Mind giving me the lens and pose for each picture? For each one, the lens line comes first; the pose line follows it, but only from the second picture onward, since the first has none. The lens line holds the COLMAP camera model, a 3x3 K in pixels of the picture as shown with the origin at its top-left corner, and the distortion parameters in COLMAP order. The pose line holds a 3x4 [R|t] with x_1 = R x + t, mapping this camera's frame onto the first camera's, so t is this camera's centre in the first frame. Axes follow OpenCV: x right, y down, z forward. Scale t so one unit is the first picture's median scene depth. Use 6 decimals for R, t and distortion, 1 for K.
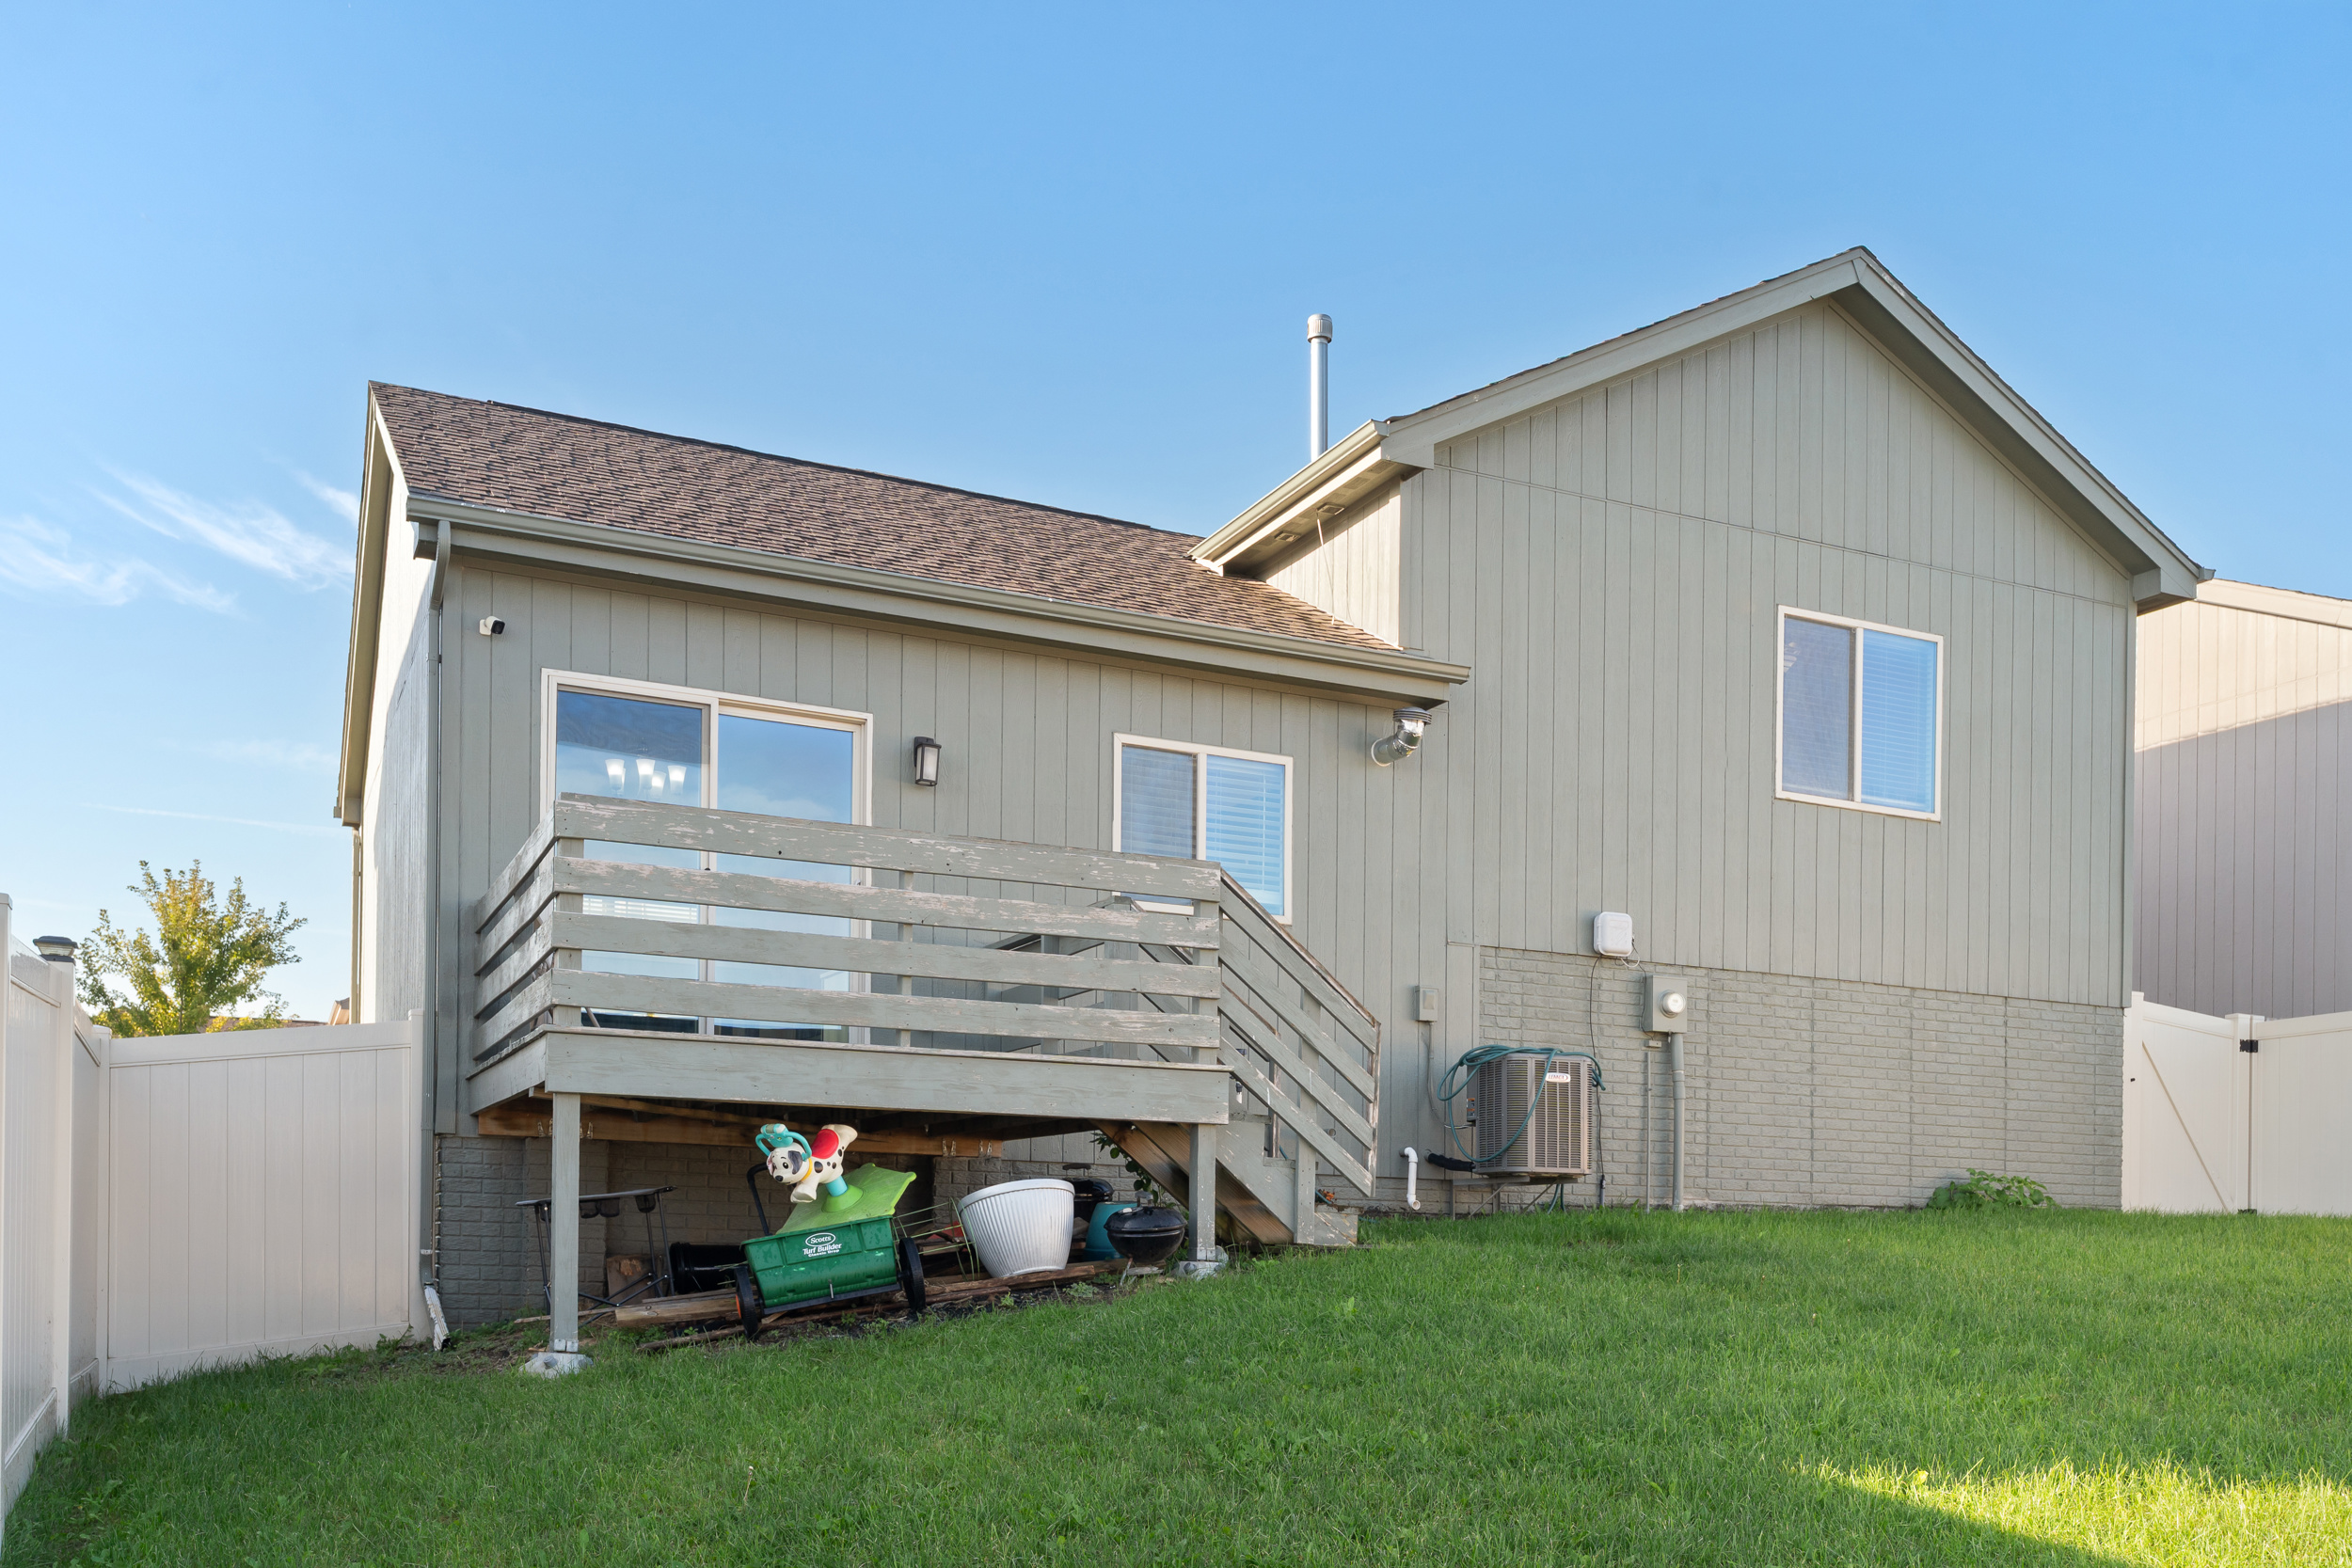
lens RADIAL K [[1963.0, 0, 1176.0], [0, 1963.0, 872.2], [0, 0, 1]] dist [0.002530, 0.001322]
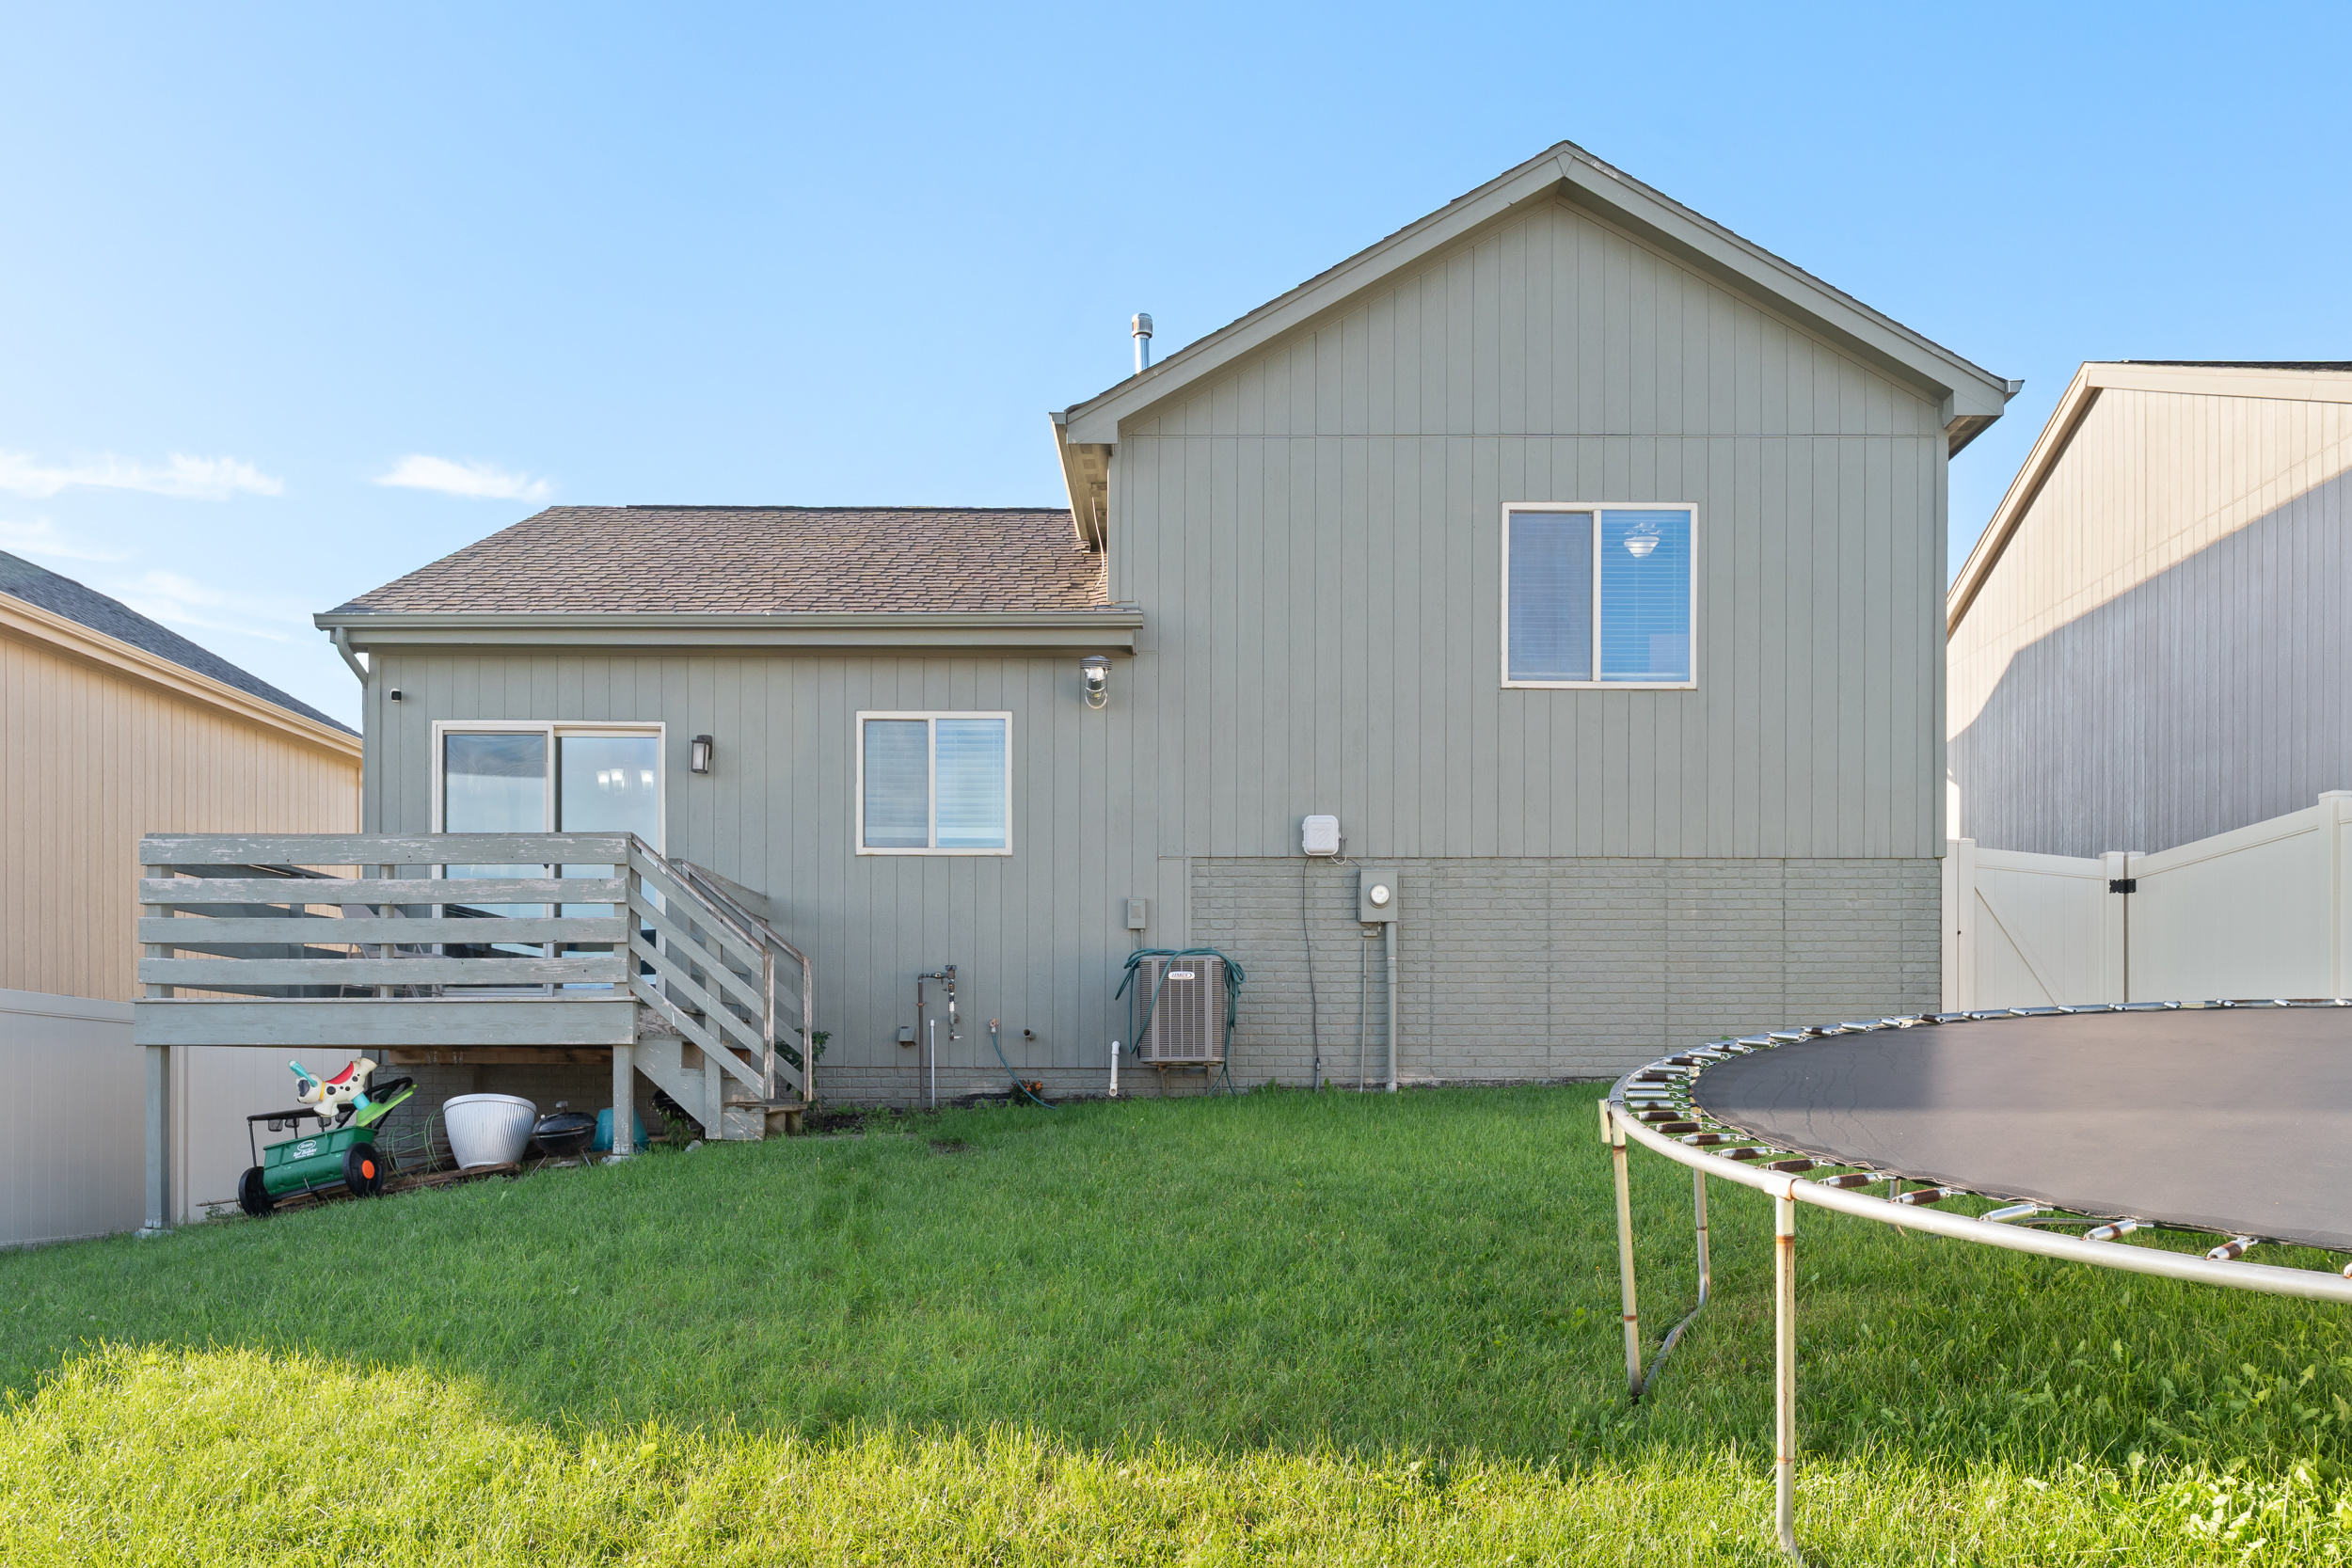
lens RADIAL K [[1681.7, 0, 1176.0], [0, 1681.7, 784.0], [0, 0, 1]] dist [-0.001954, -0.000973]
pose [[0.908437, -0.100578, -0.405742, 0.518956], [0.100509, 0.994703, -0.021539, 0.014955], [0.405759, -0.021214, 0.913734, 0.115469]]
